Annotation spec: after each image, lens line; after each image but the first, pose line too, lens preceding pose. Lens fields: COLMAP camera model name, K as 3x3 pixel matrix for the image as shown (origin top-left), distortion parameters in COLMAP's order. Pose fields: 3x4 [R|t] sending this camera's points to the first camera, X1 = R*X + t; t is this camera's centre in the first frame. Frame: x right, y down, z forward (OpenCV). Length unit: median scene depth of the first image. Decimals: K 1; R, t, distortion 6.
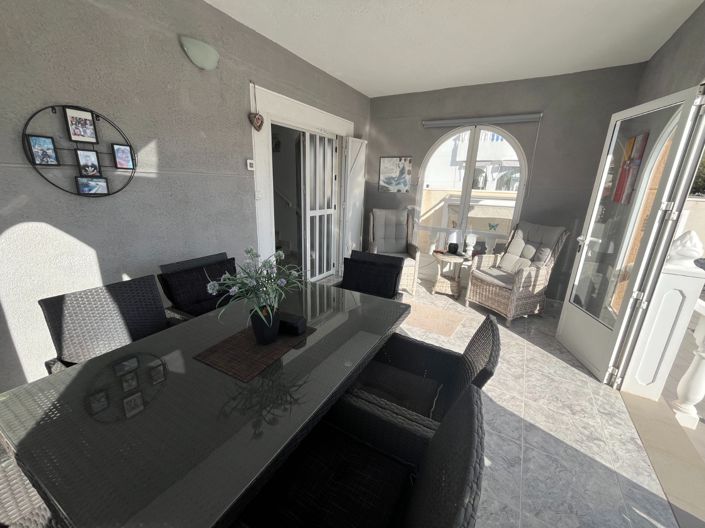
lens RADIAL K [[286.9, 0, 353.4], [0, 286.9, 266.9], [0, 0, 1]] dist [-0.002567, -0.001139]
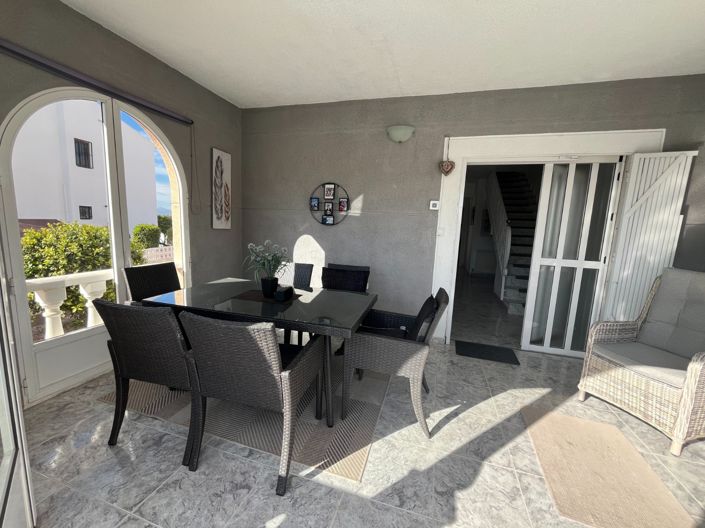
lens RADIAL K [[286.9, 0, 351.5], [0, 286.9, 264.0], [0, 0, 1]] dist [-0.002567, -0.001139]
pose [[0.228723, 0.116044, -0.966550, 0.921644], [-0.302841, 0.952087, 0.042644, -0.104921], [0.925188, 0.282958, 0.252907, 0.616284]]
